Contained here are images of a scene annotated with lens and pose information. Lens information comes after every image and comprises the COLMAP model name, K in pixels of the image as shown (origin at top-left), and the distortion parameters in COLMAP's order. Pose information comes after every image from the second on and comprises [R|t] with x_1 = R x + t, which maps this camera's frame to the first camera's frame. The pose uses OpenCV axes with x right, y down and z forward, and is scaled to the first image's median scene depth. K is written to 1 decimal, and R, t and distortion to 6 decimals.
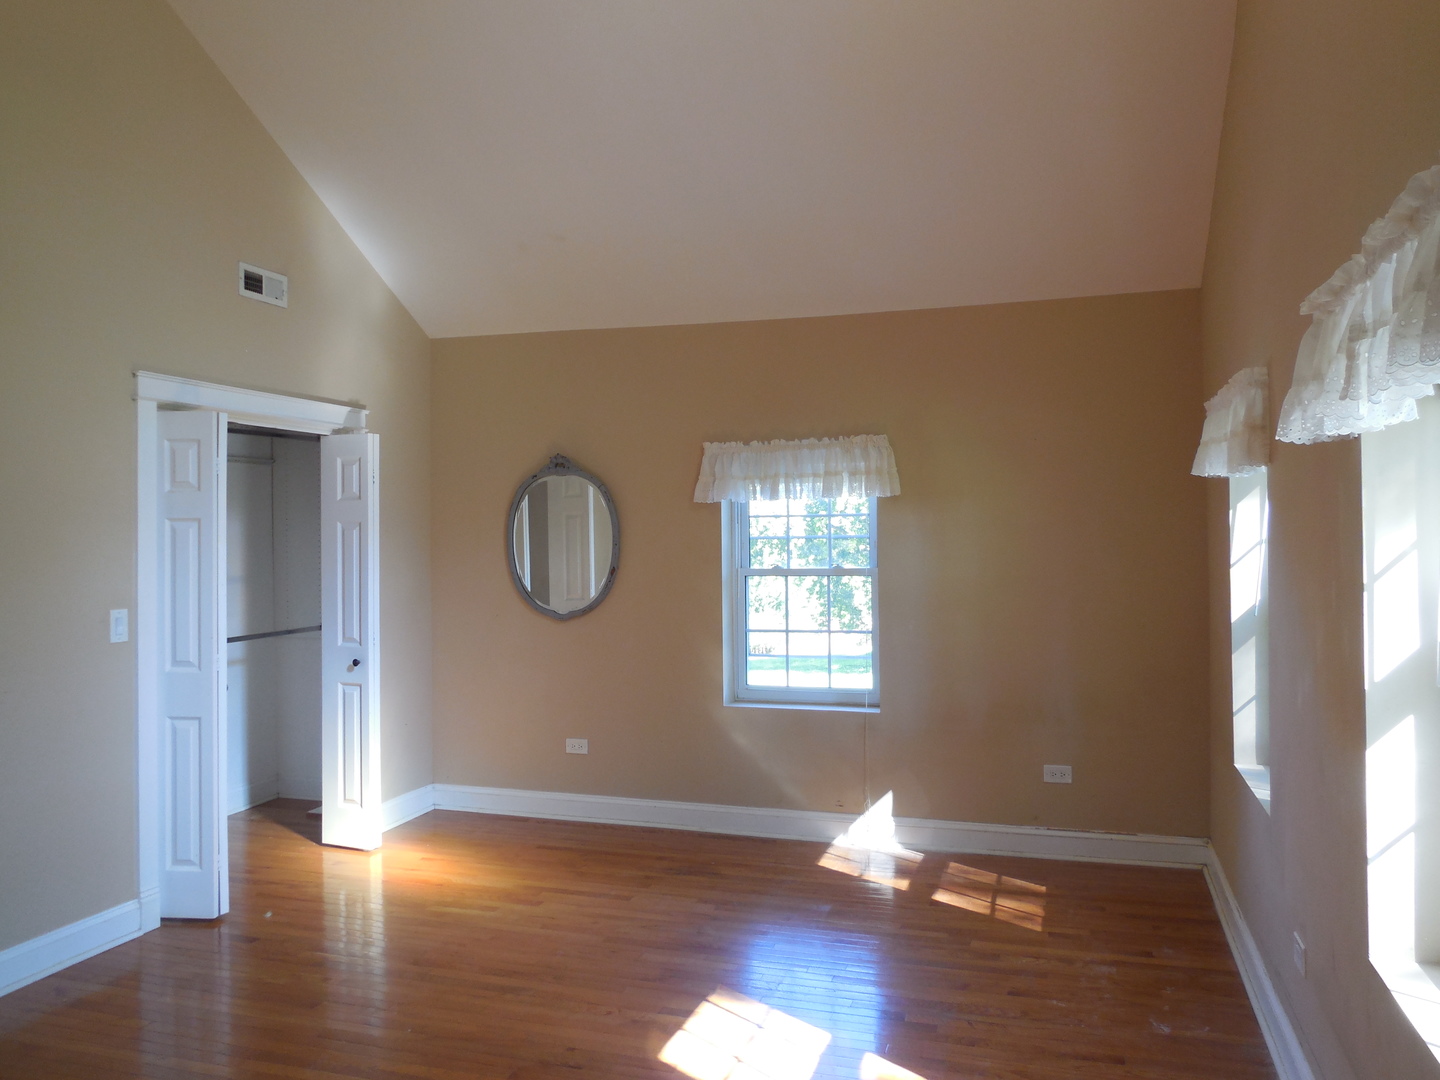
lens RADIAL K [[1076.5, 0, 715.6], [0, 1076.5, 558.0], [0, 0, 1]] dist [-0.008601, -0.010788]
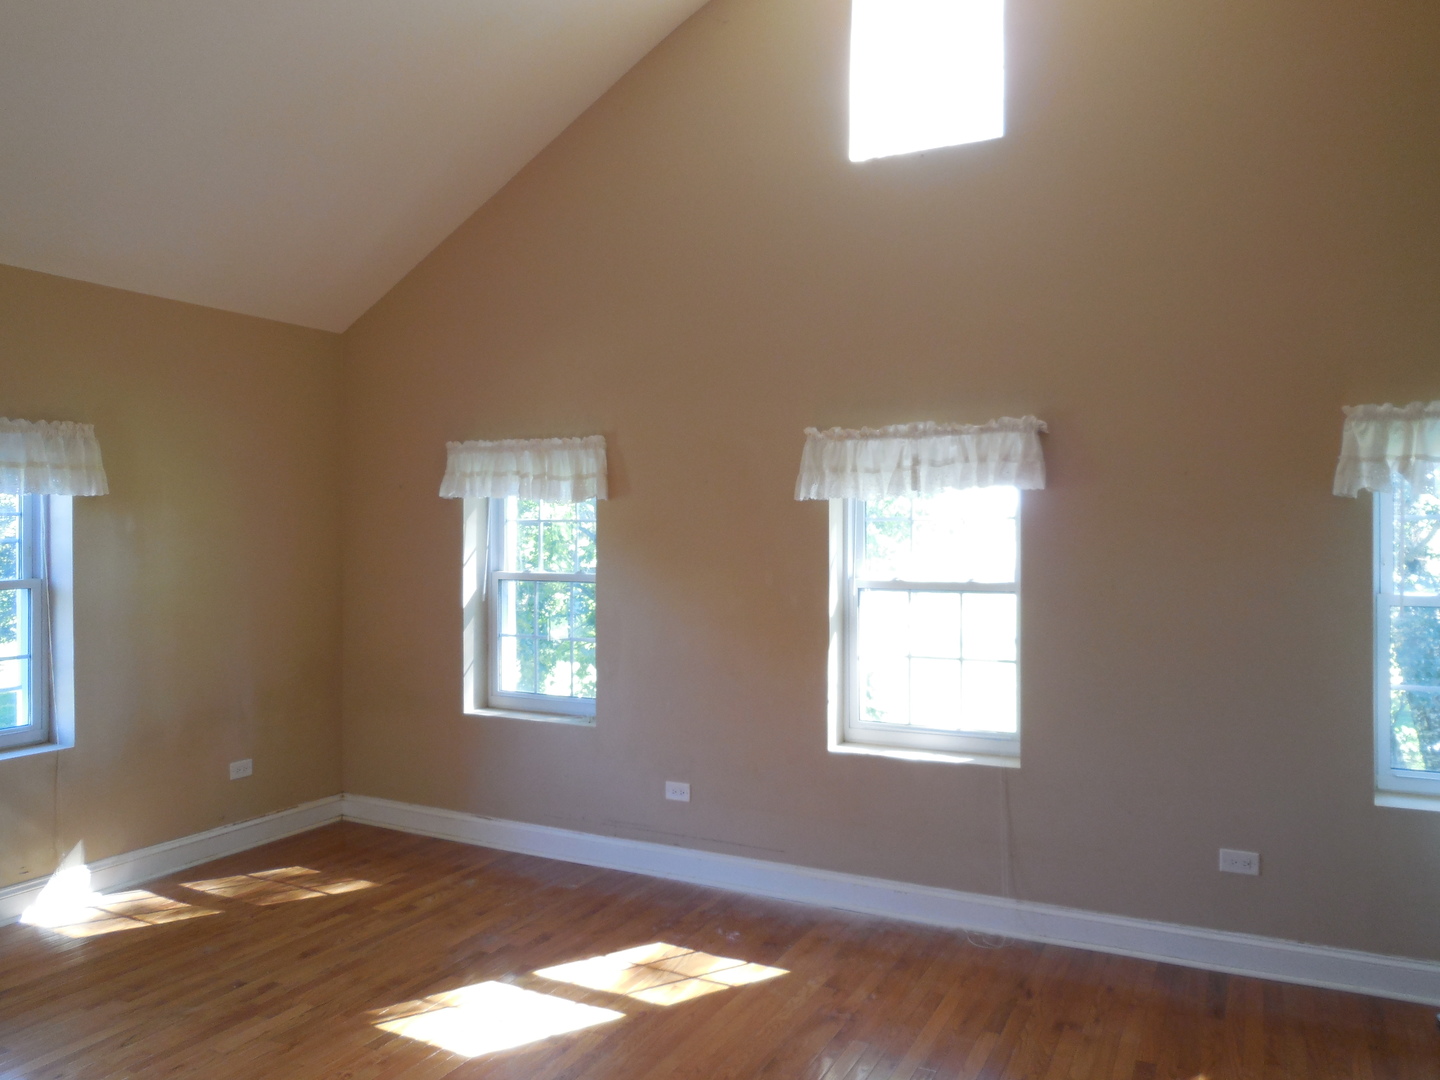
lens RADIAL K [[1102.7, 0, 720.0], [0, 1102.7, 540.0], [0, 0, 1]] dist [-0.005187, 0.008231]
pose [[0.138080, -0.000118, 0.990421, -0.673131], [0.006891, 0.999976, -0.000841, -0.017571], [-0.990397, 0.006941, 0.138078, 0.385365]]
